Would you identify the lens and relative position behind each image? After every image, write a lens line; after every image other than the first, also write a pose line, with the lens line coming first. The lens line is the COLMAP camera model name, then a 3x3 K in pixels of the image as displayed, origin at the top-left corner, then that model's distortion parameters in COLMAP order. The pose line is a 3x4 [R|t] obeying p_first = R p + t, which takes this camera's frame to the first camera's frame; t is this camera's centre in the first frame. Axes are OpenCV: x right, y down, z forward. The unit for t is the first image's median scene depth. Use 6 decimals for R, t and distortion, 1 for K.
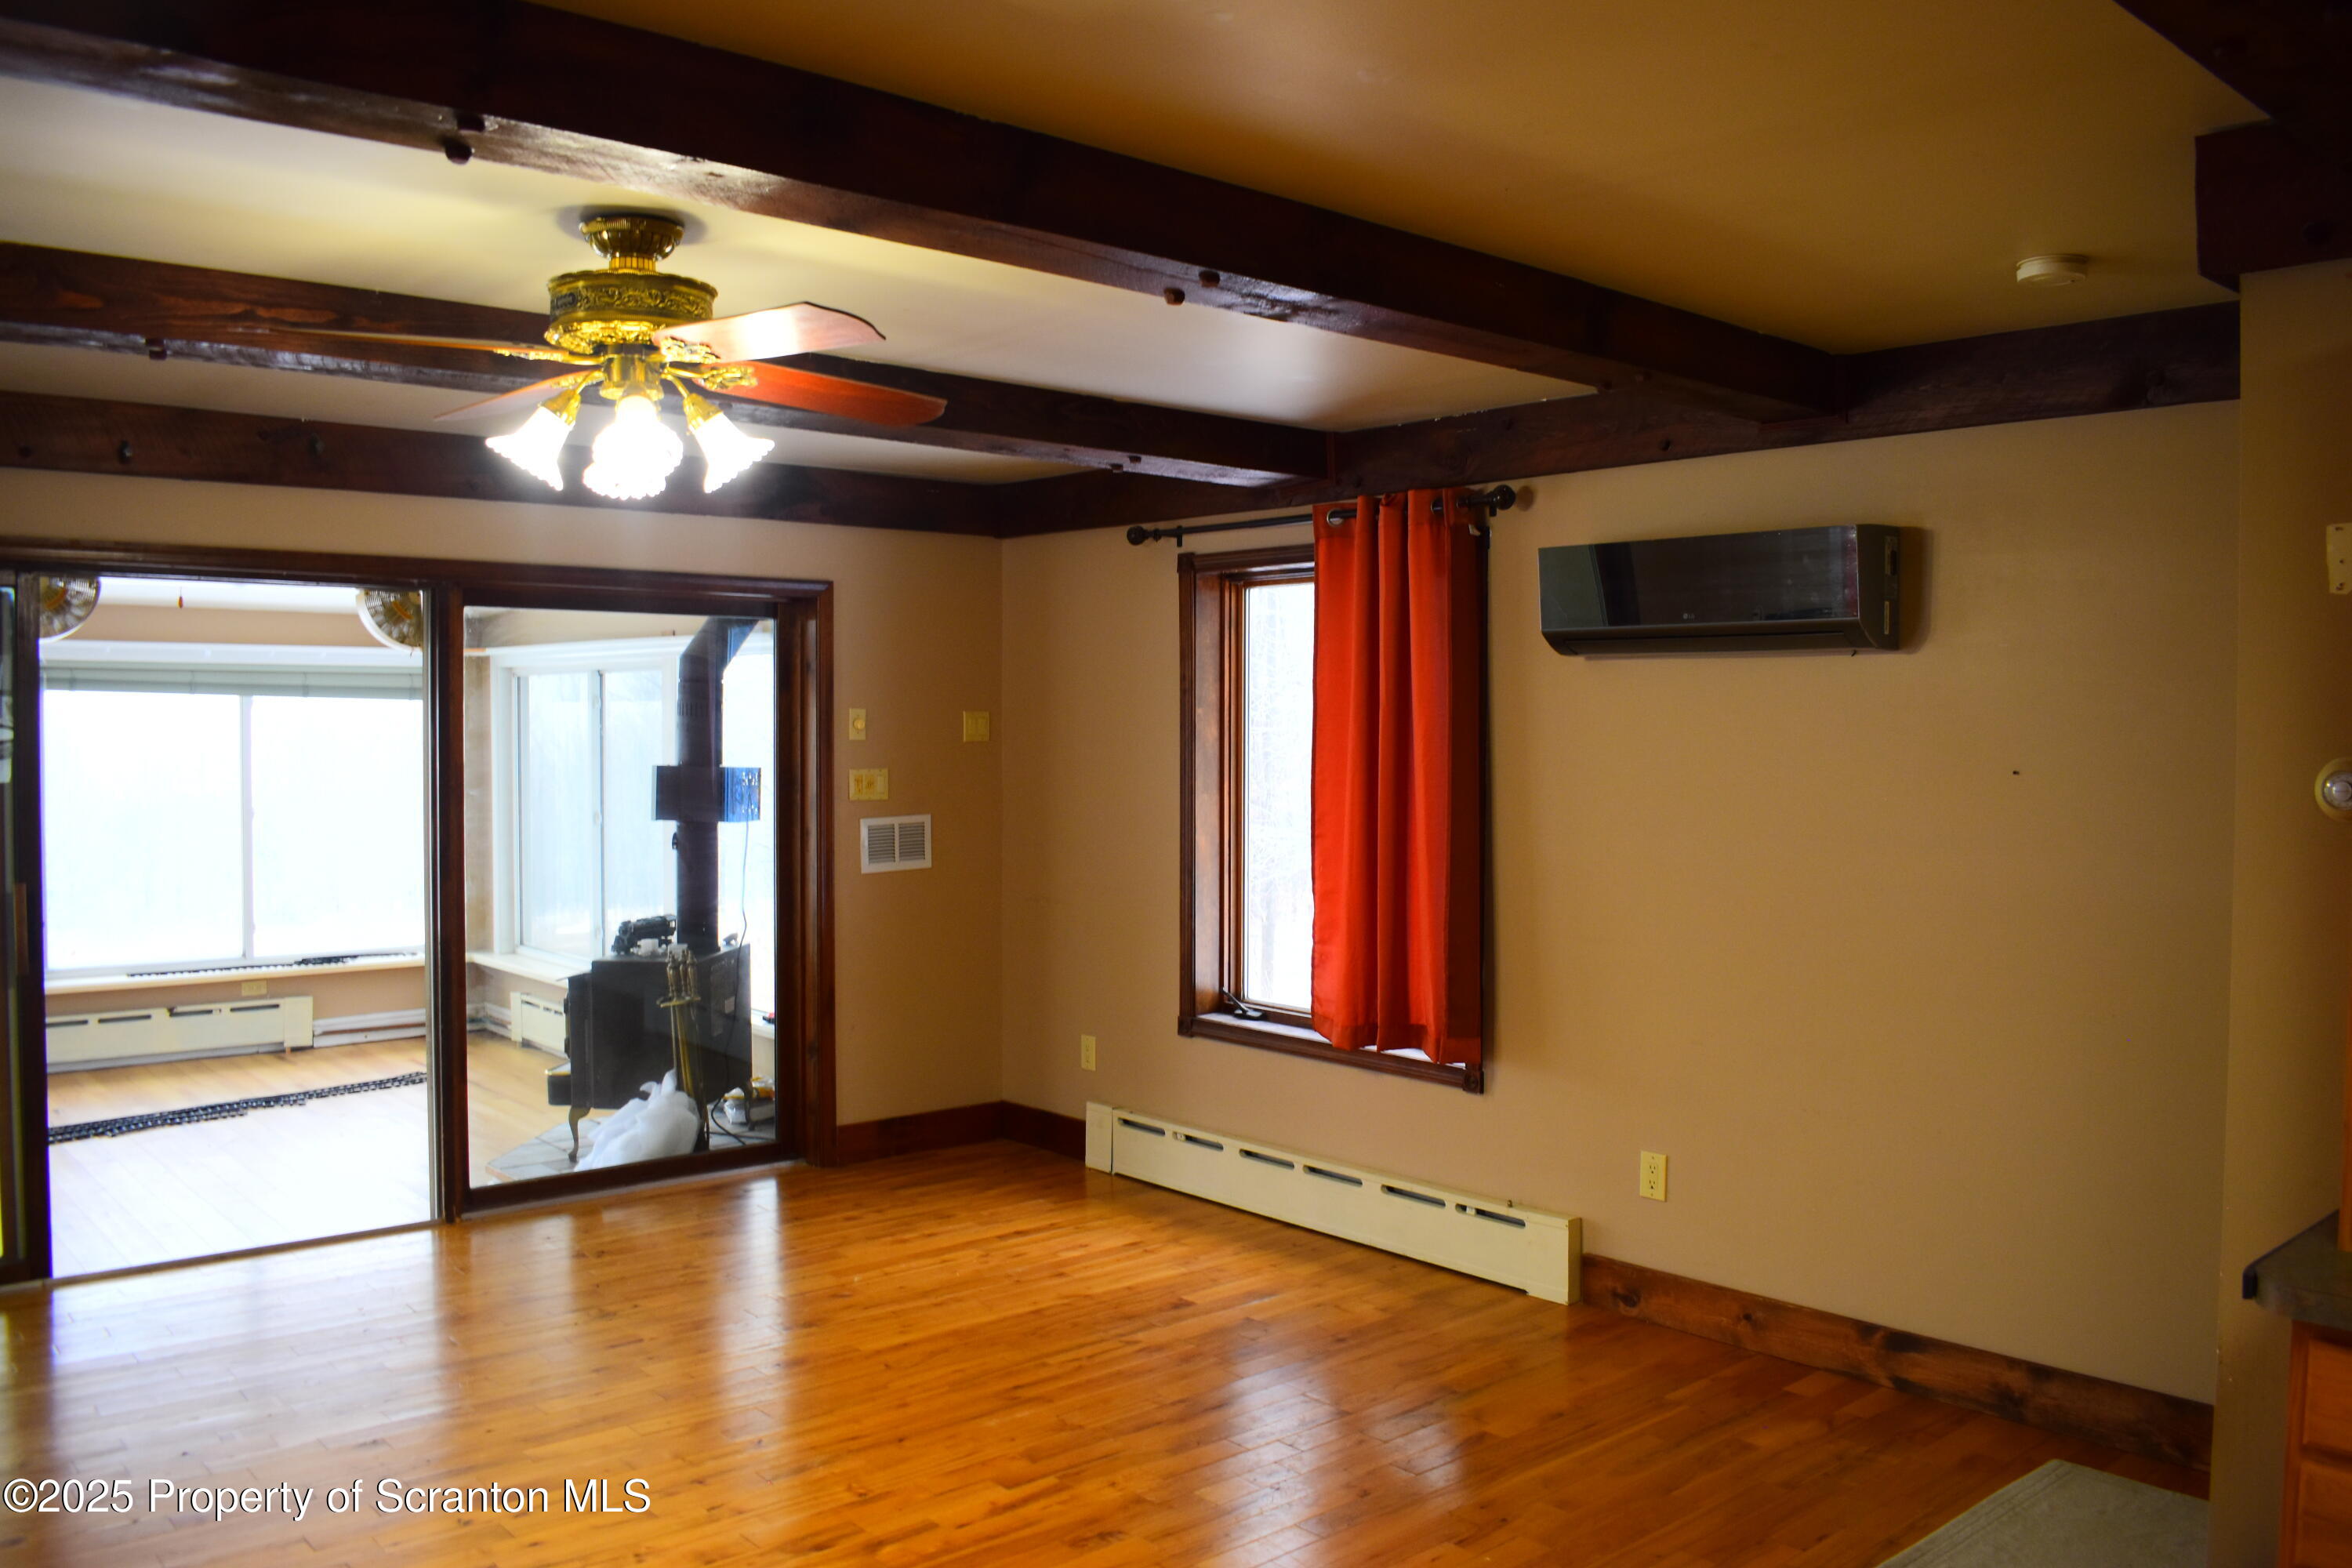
lens RADIAL K [[1800.2, 0, 1159.6], [0, 1800.2, 761.1], [0, 0, 1]] dist [-0.090982, 0.006729]
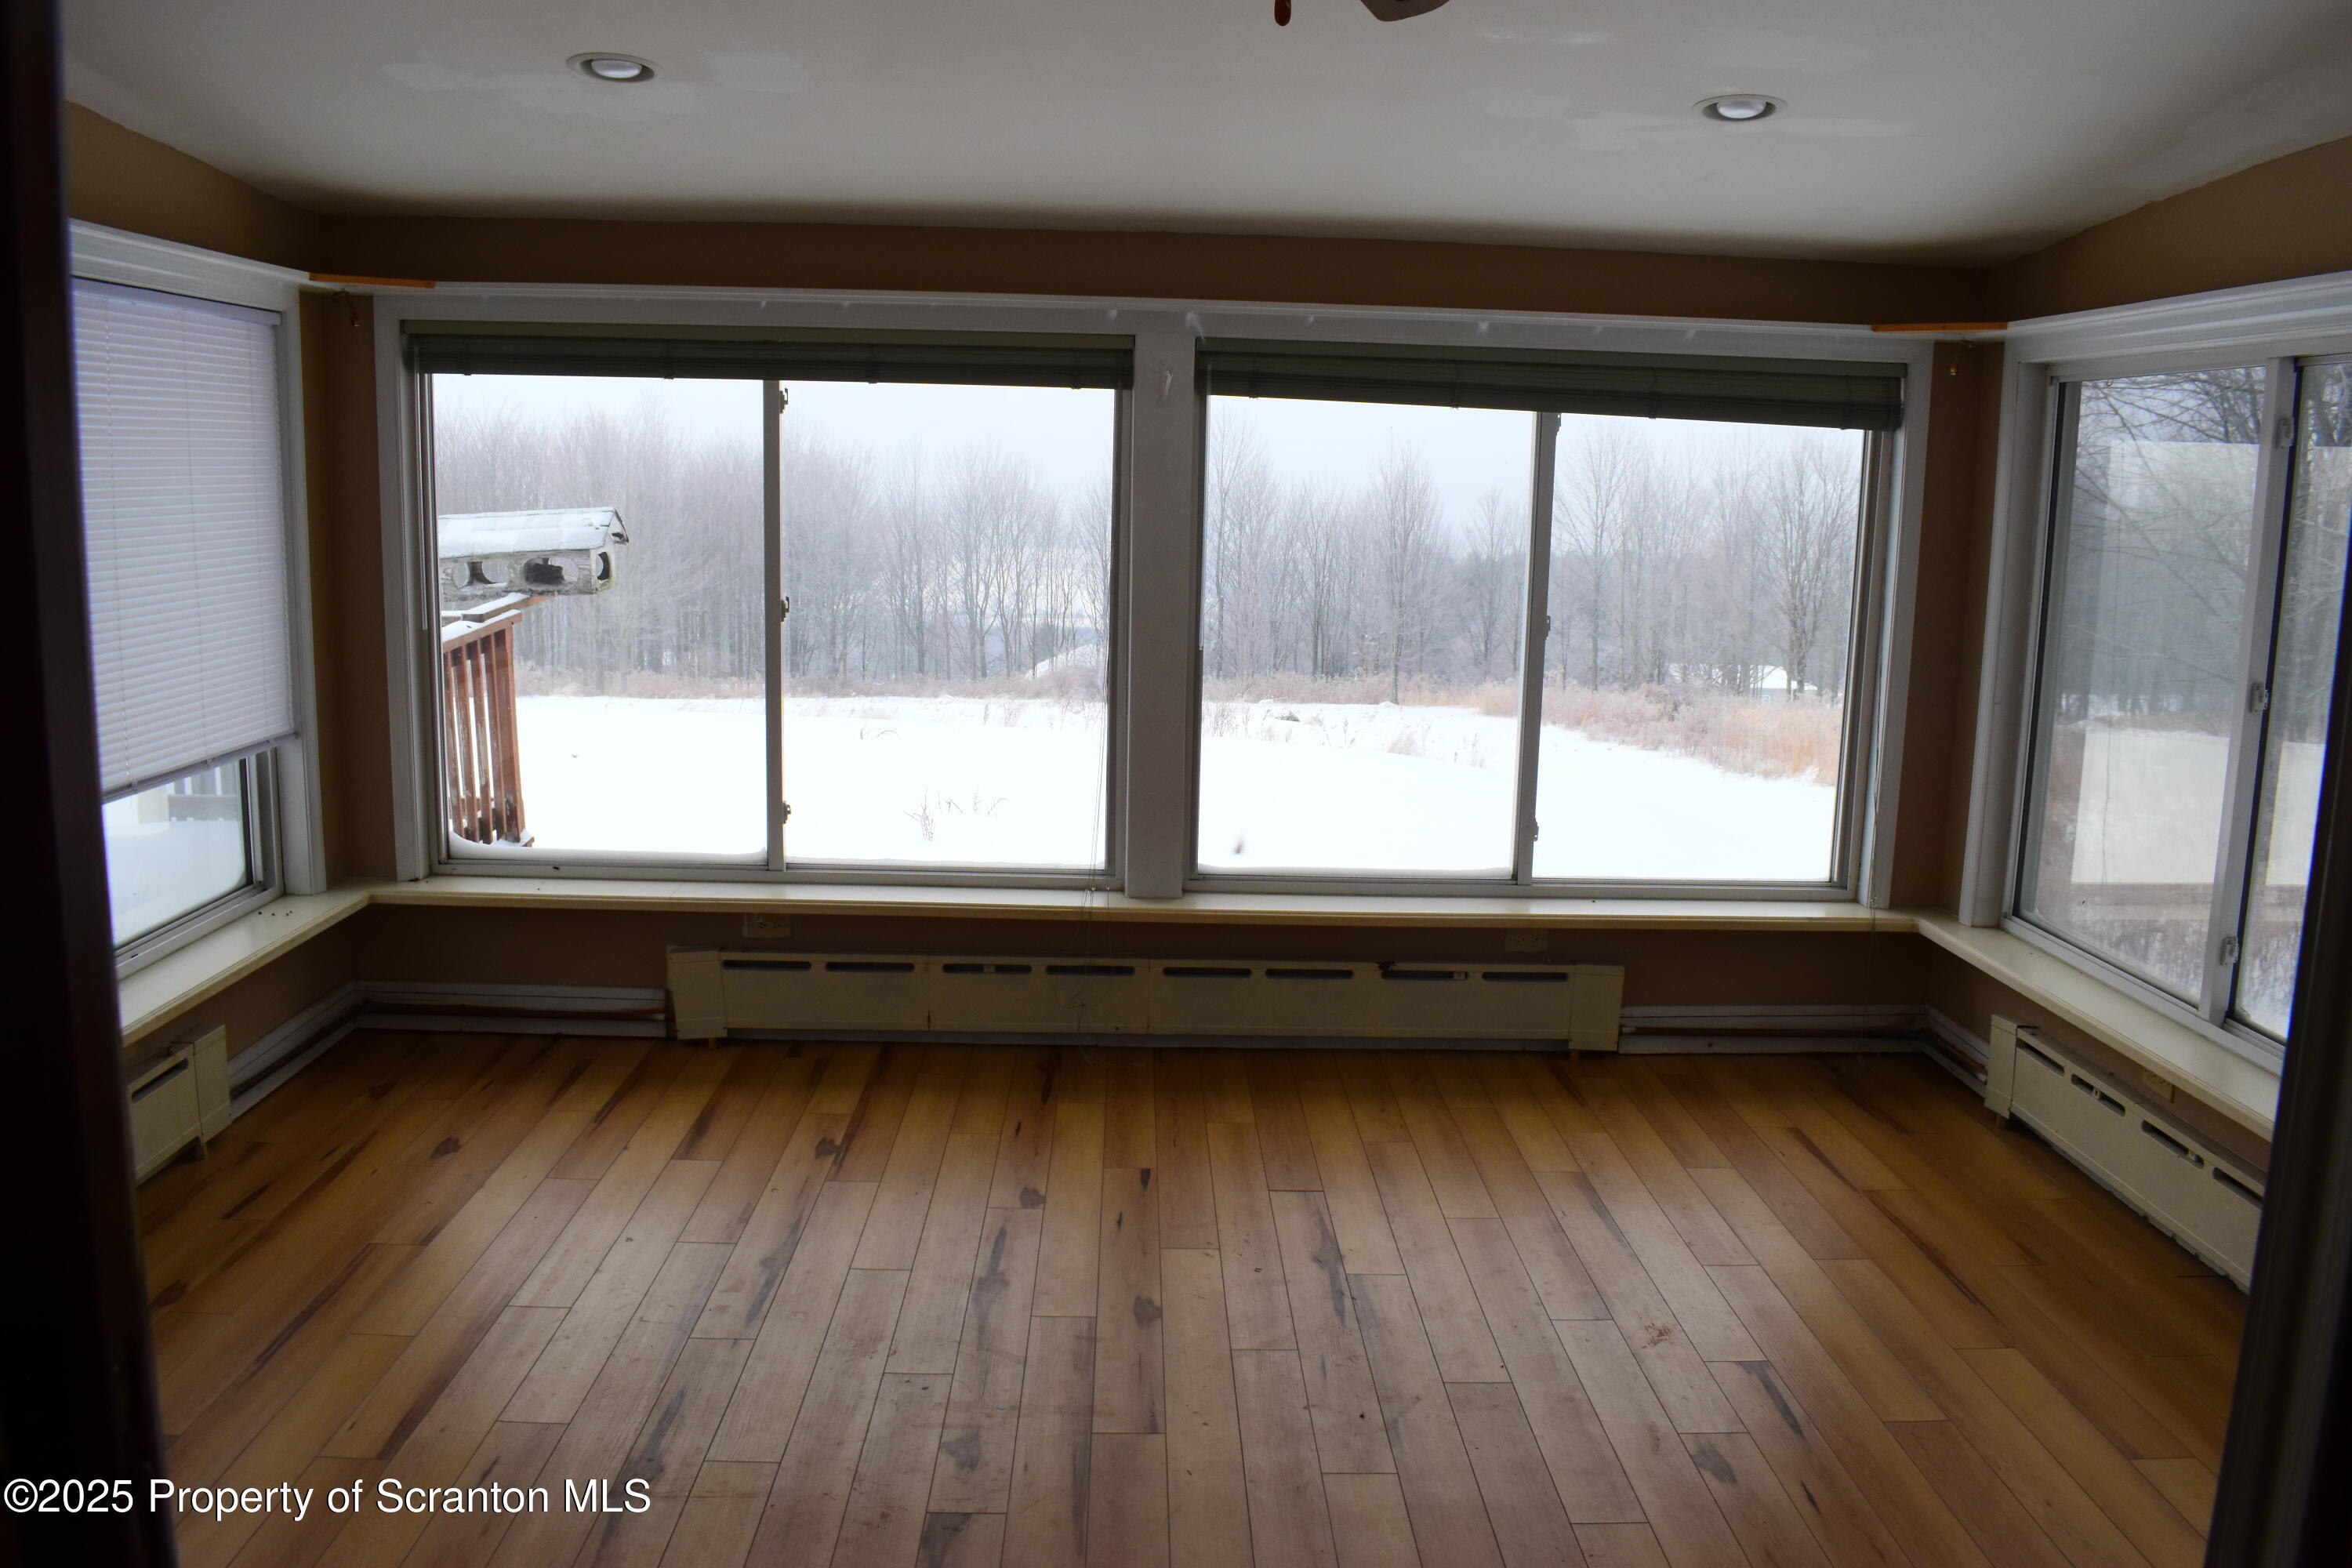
lens RADIAL K [[1800.2, 0, 1179.3], [0, 1800.2, 780.6], [0, 0, 1]] dist [-0.090982, 0.006729]
pose [[0.756018, 0.120897, -0.643288, -0.401206], [-0.033066, 0.988594, 0.146931, -0.003158], [0.653715, -0.089812, 0.751393, 0.846990]]
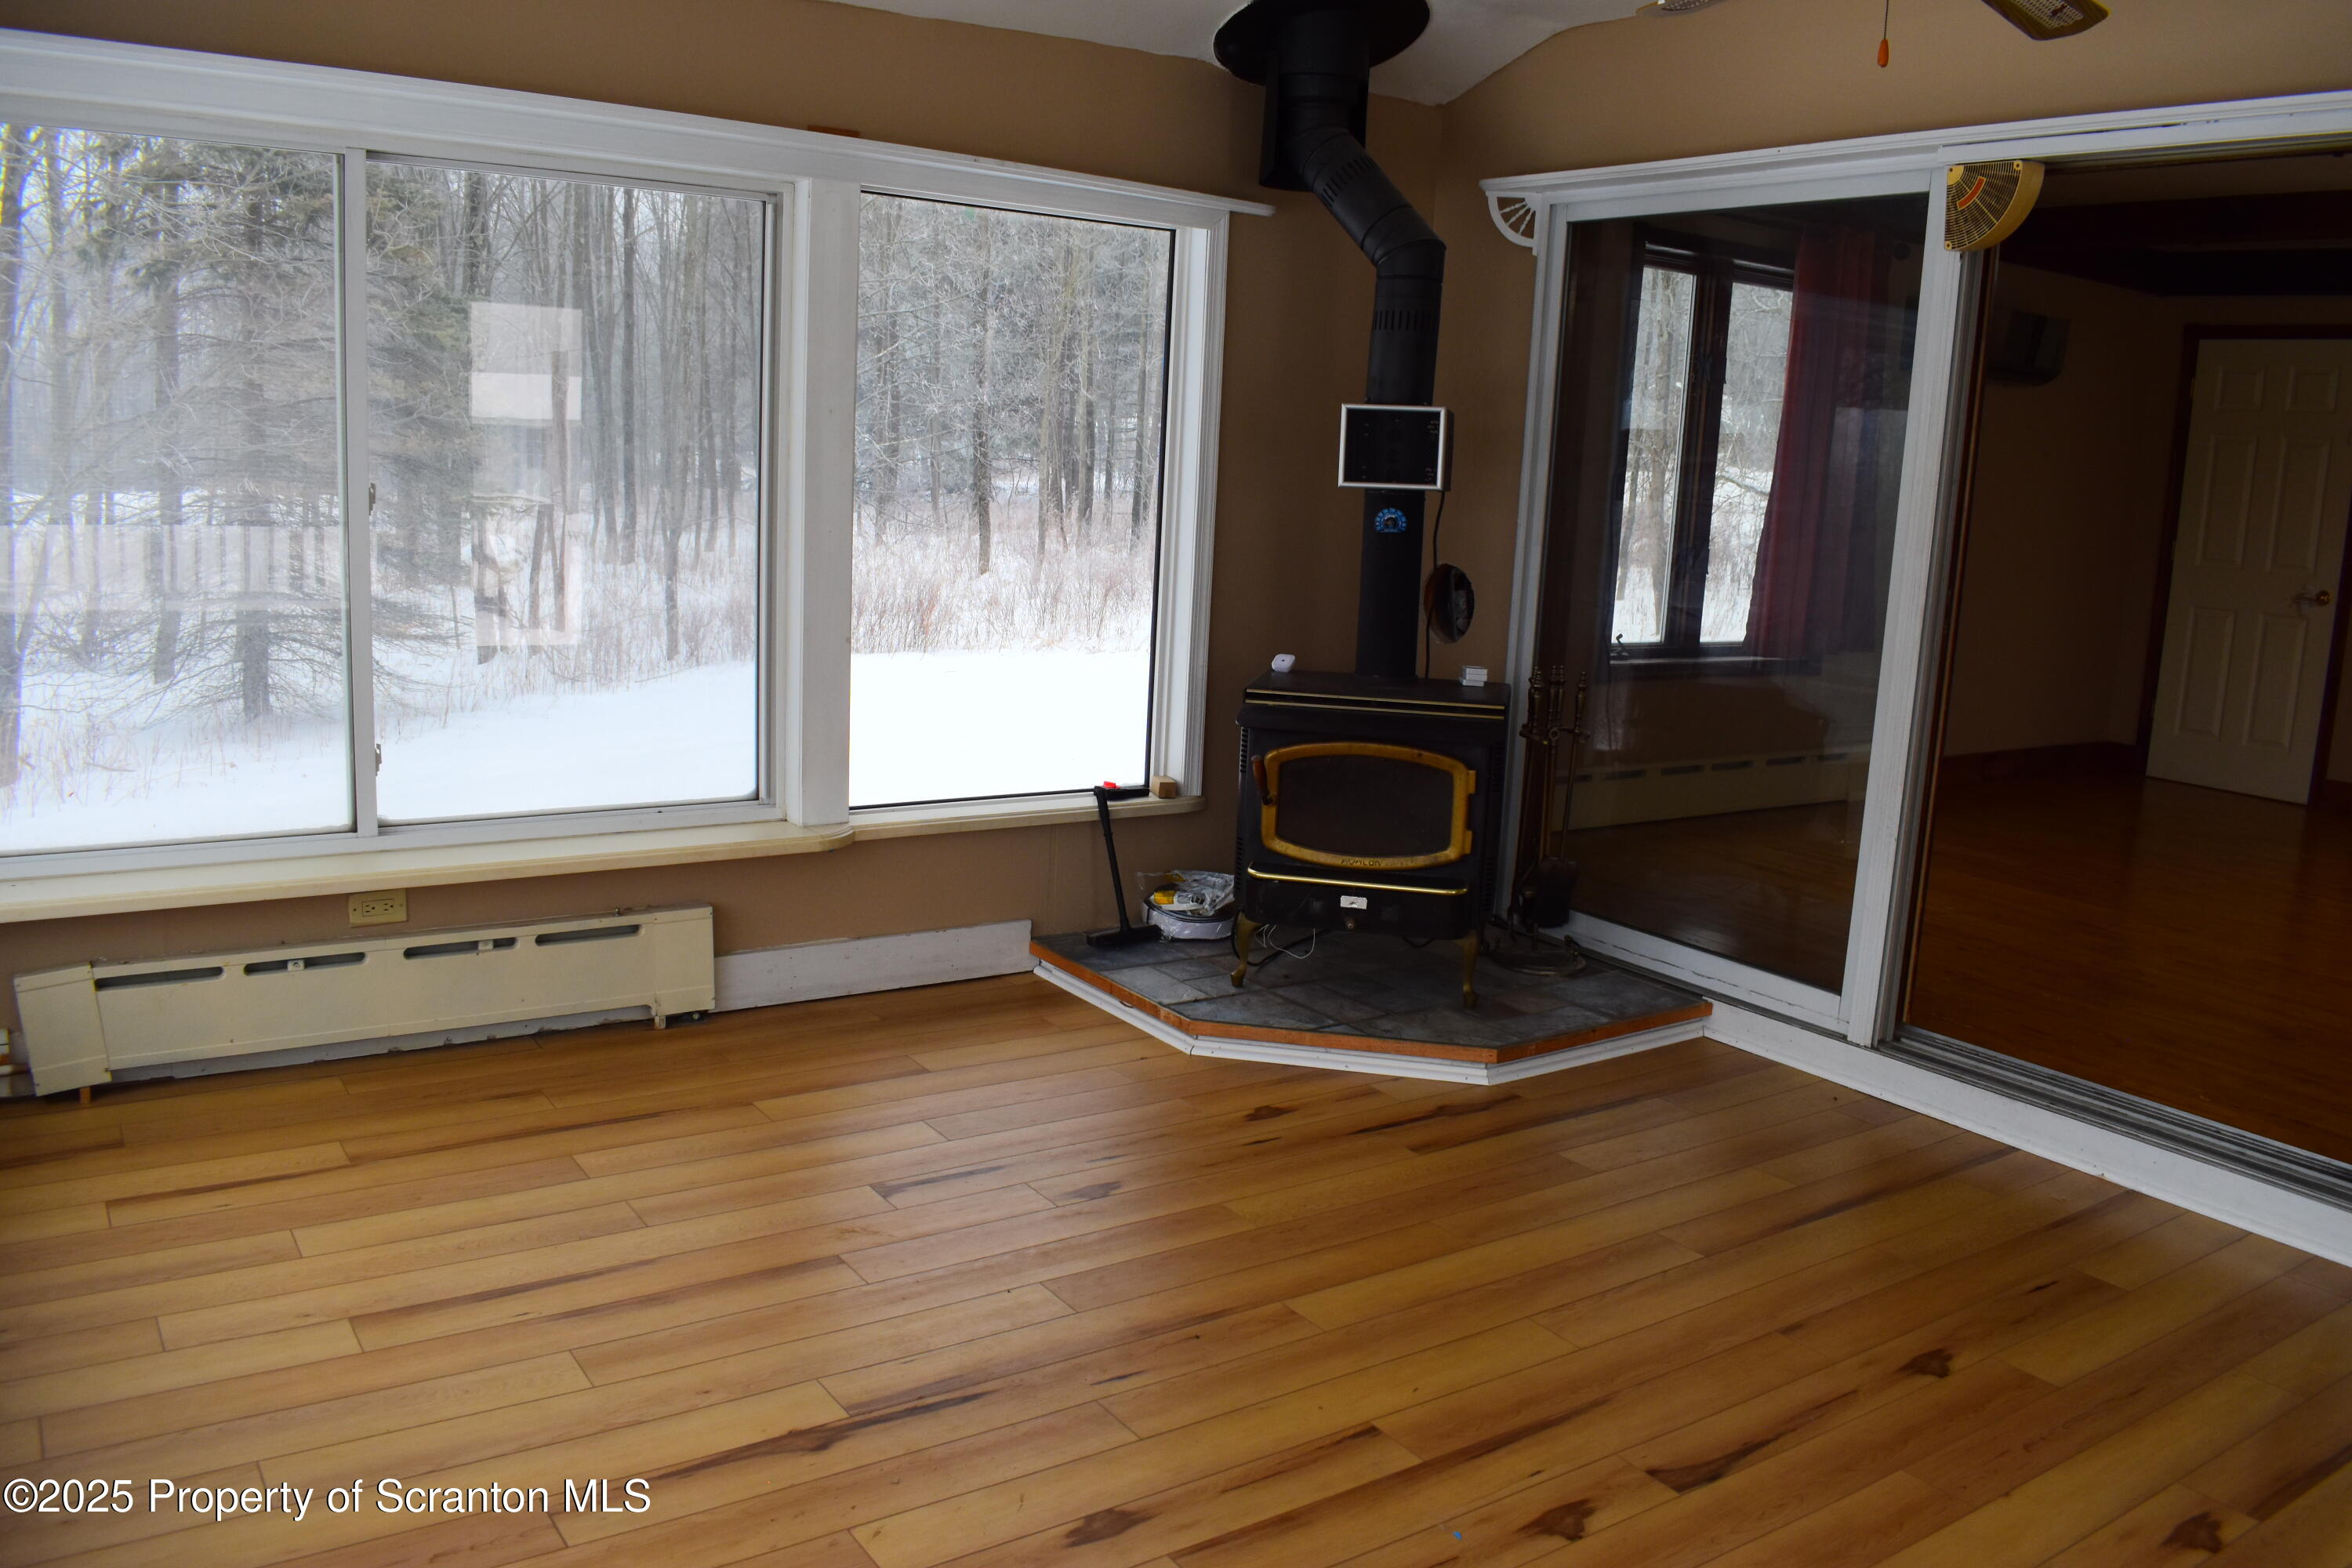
lens RADIAL K [[1800.2, 0, 1194.0], [0, 1800.2, 786.0], [0, 0, 1]] dist [-0.090982, 0.006729]
pose [[0.122965, -0.172910, 0.977232, -1.227036], [-0.026331, 0.983789, 0.177384, 0.033584], [-0.992062, -0.047543, 0.116419, 1.268330]]
